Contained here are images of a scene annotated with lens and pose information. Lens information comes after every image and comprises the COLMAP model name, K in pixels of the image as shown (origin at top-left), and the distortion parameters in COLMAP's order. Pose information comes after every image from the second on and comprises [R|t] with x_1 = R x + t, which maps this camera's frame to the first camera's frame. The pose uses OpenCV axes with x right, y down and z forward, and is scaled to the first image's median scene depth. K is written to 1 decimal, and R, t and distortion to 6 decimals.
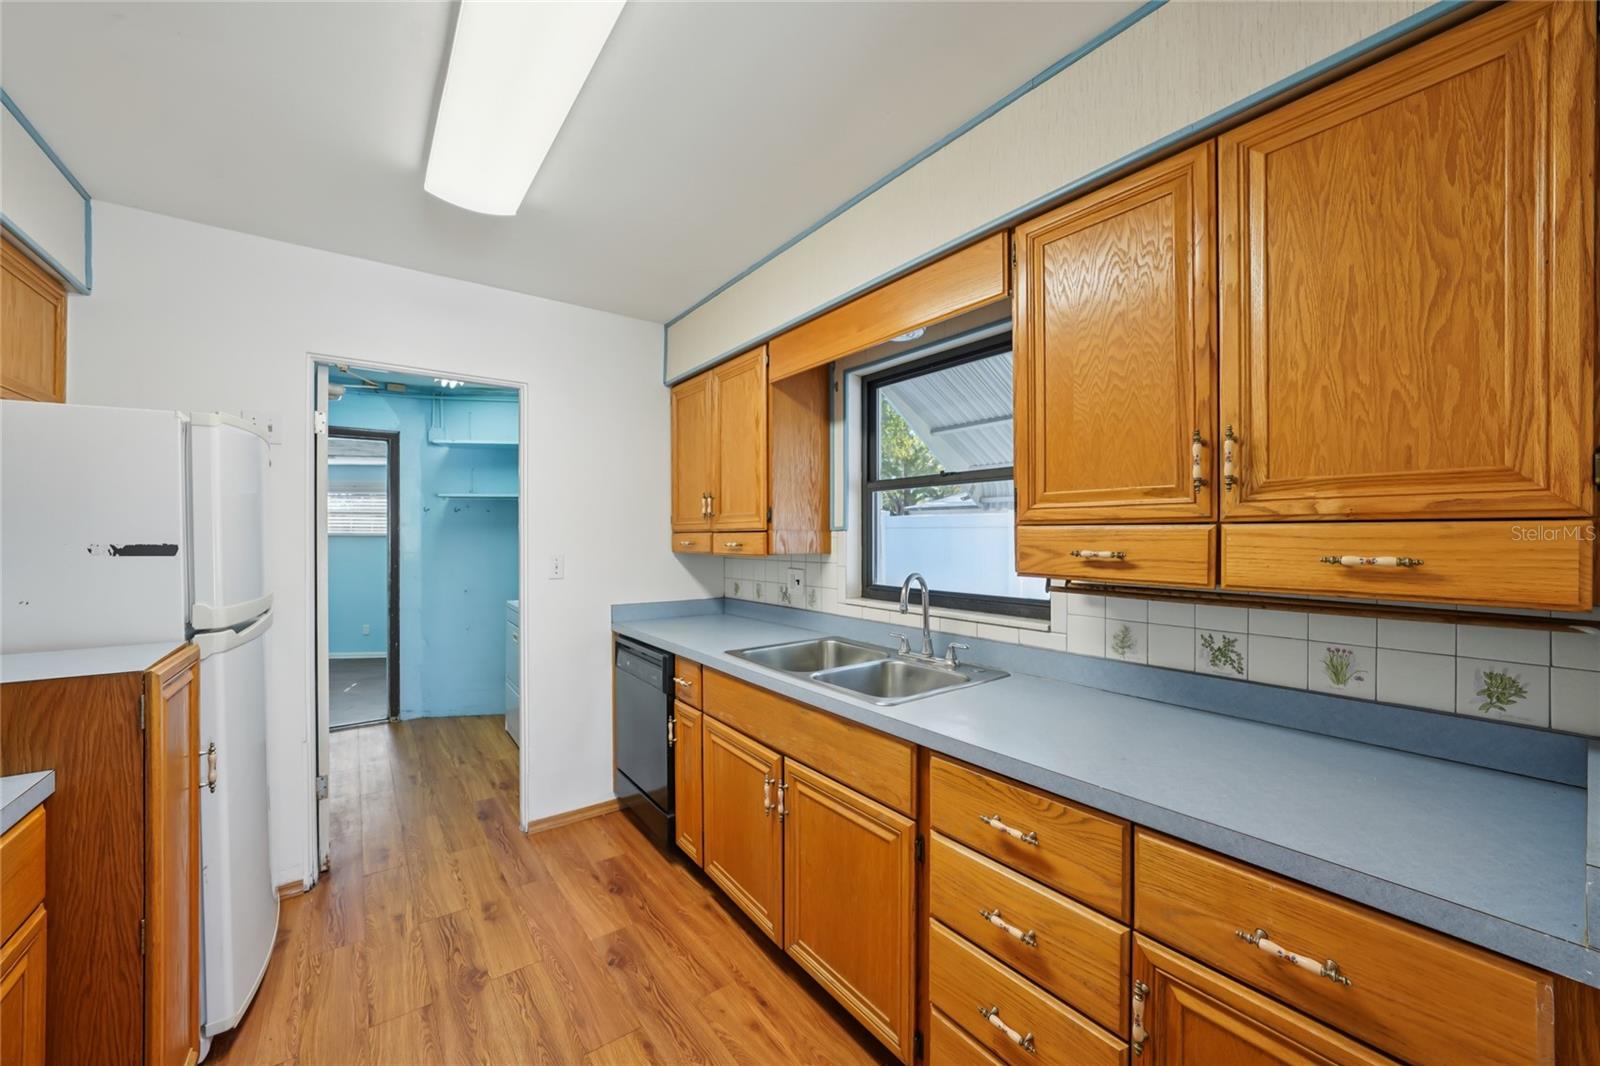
lens RADIAL K [[592.3, 0, 797.8], [0, 592.3, 530.1], [0, 0, 1]] dist [-0.002693, -0.000088]
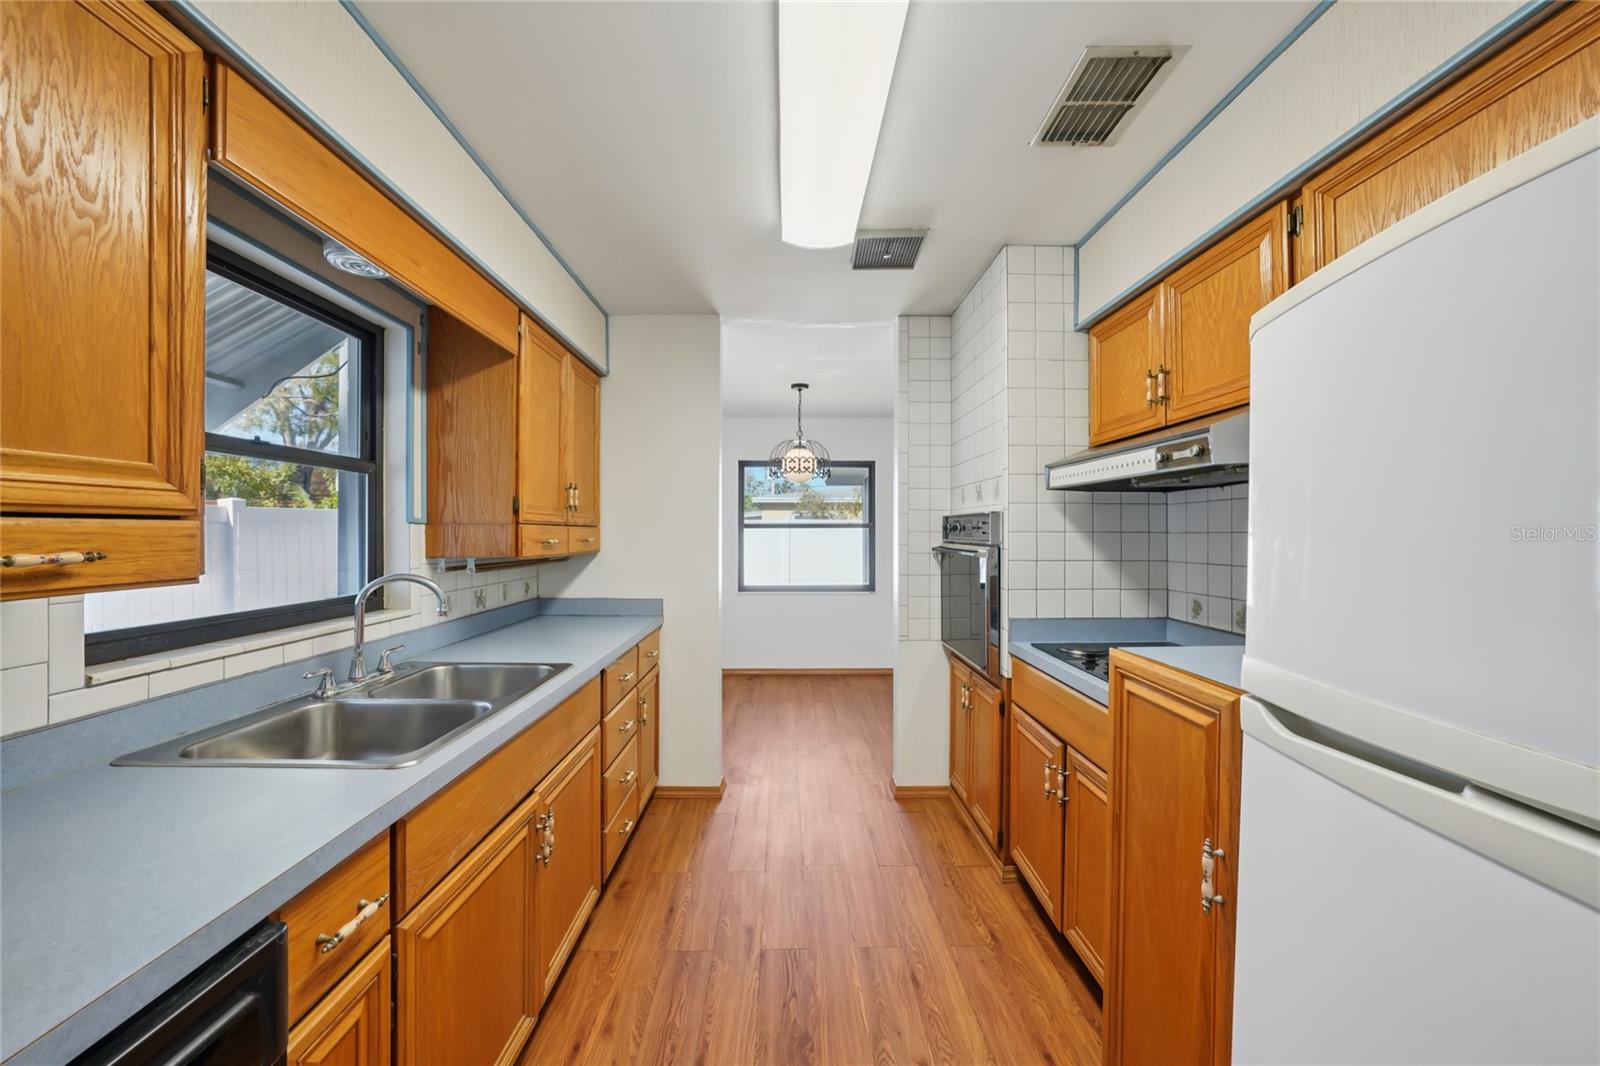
lens RADIAL K [[592.3, 0, 798.3], [0, 592.3, 537.9], [0, 0, 1]] dist [-0.002693, -0.000088]
pose [[-0.812533, 0.005048, 0.582894, -1.175598], [0.001841, 0.999980, -0.006094, 0.048006], [-0.582913, -0.003878, -0.812525, 2.108088]]
